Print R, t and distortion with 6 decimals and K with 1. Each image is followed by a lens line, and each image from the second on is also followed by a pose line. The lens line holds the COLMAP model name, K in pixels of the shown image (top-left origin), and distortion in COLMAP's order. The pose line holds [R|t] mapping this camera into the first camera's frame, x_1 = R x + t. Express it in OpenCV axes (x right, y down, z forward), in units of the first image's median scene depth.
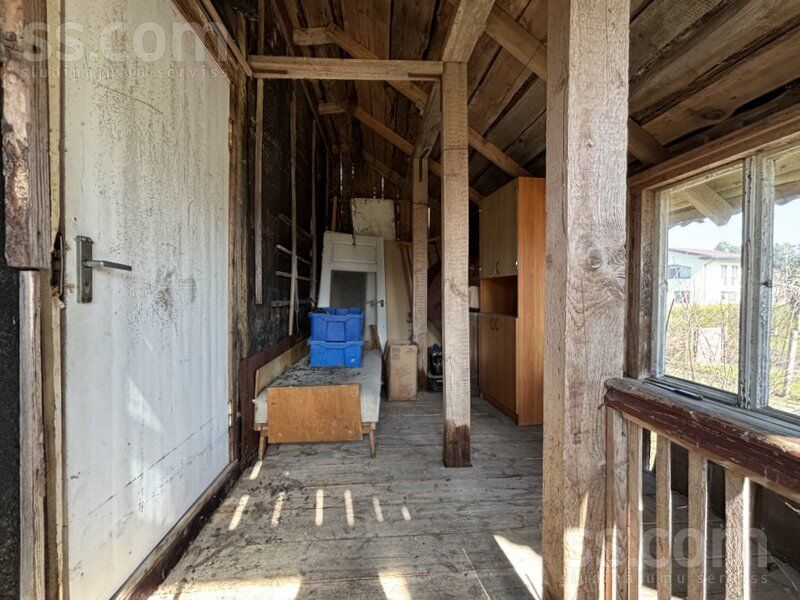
lens RADIAL K [[321.0, 0, 398.9], [0, 321.0, 298.9], [0, 0, 1]] dist [-0.000376, -0.000009]
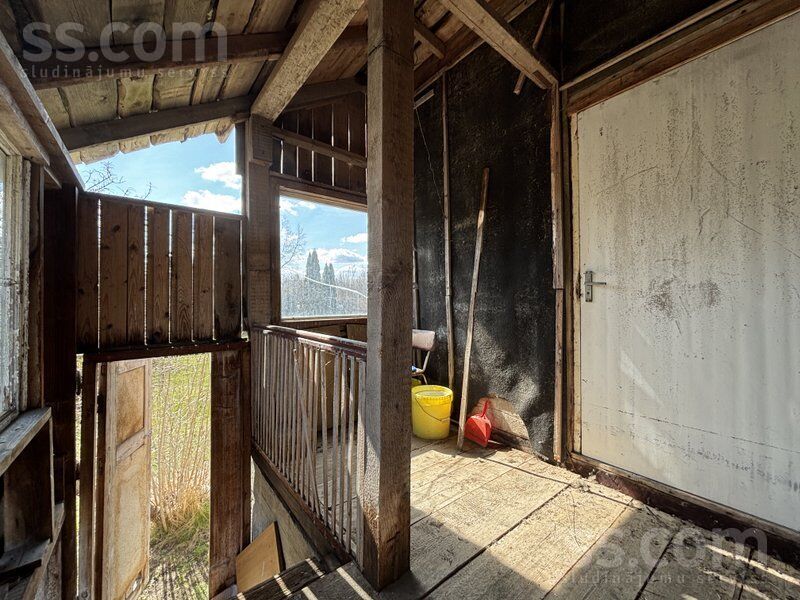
lens RADIAL K [[321.0, 0, 401.0], [0, 321.0, 299.9], [0, 0, 1]] dist [-0.000376, -0.000009]
pose [[-0.833830, -0.010531, -0.551921, 0.979137], [-0.016829, 0.999838, 0.006348, 0.004006], [0.551765, 0.014581, -0.833872, 1.644072]]
